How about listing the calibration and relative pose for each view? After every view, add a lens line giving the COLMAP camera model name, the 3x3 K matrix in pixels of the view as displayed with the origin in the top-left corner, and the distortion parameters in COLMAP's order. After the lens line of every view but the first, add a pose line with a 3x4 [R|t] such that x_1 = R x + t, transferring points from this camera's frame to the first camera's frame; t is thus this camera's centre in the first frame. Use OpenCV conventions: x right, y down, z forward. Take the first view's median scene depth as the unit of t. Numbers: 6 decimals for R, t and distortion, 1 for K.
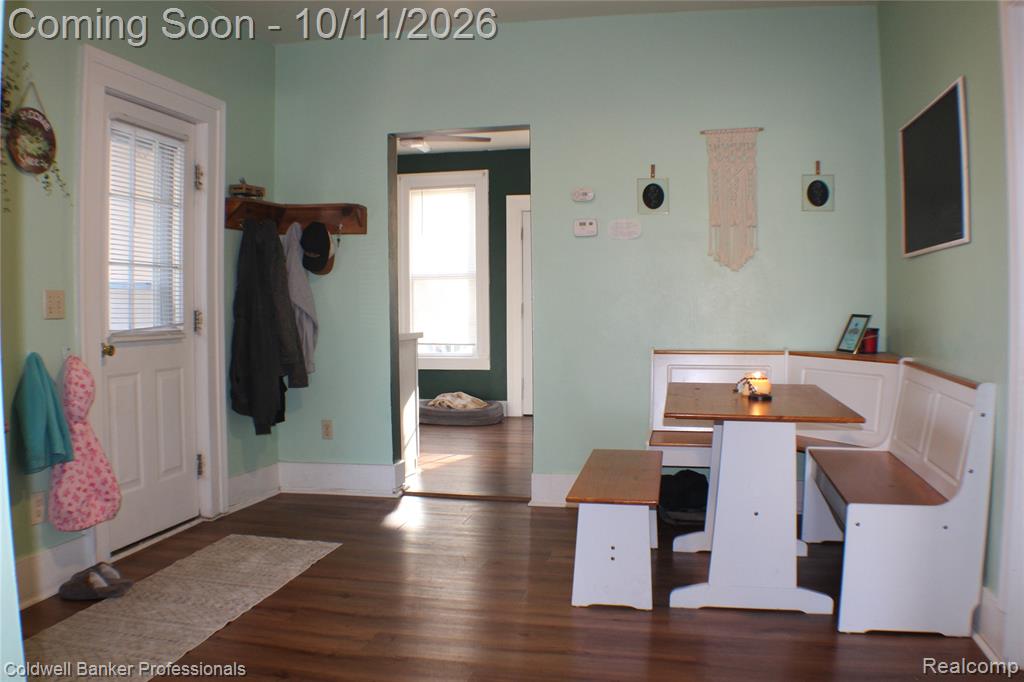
lens RADIAL K [[863.9, 0, 512.0], [0, 863.9, 341.0], [0, 0, 1]] dist [-0.161360, 0.011656]
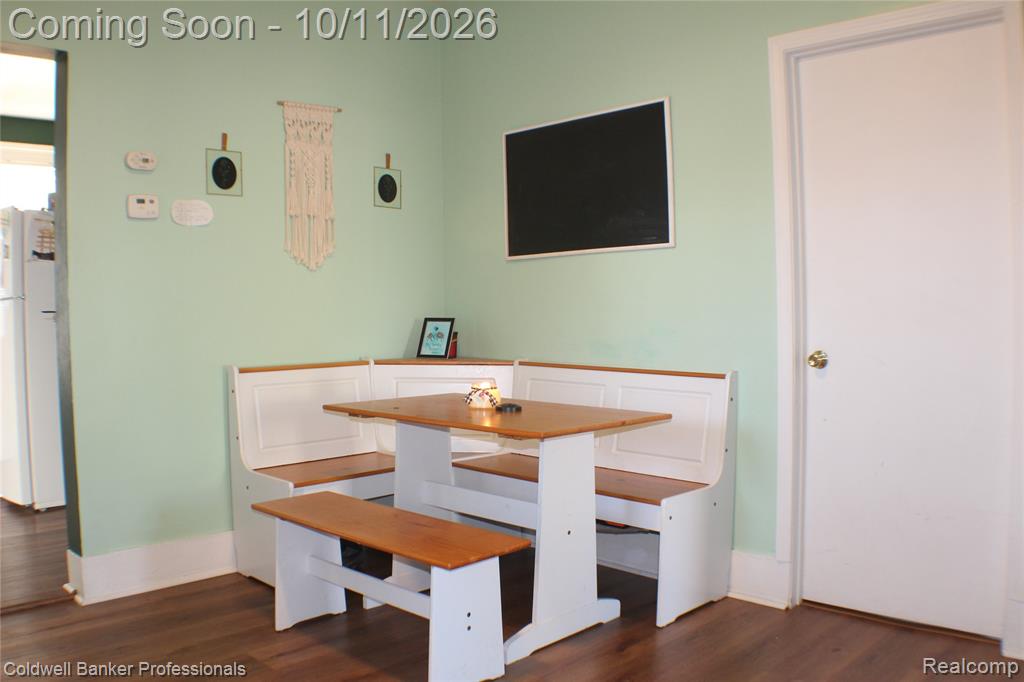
lens RADIAL K [[863.9, 0, 512.0], [0, 863.9, 341.0], [0, 0, 1]] dist [-0.161360, 0.011656]
pose [[0.538005, -0.034597, 0.842232, -0.371107], [0.048348, 0.998779, 0.010143, -0.010991], [-0.841554, 0.035263, 0.539020, 0.389473]]
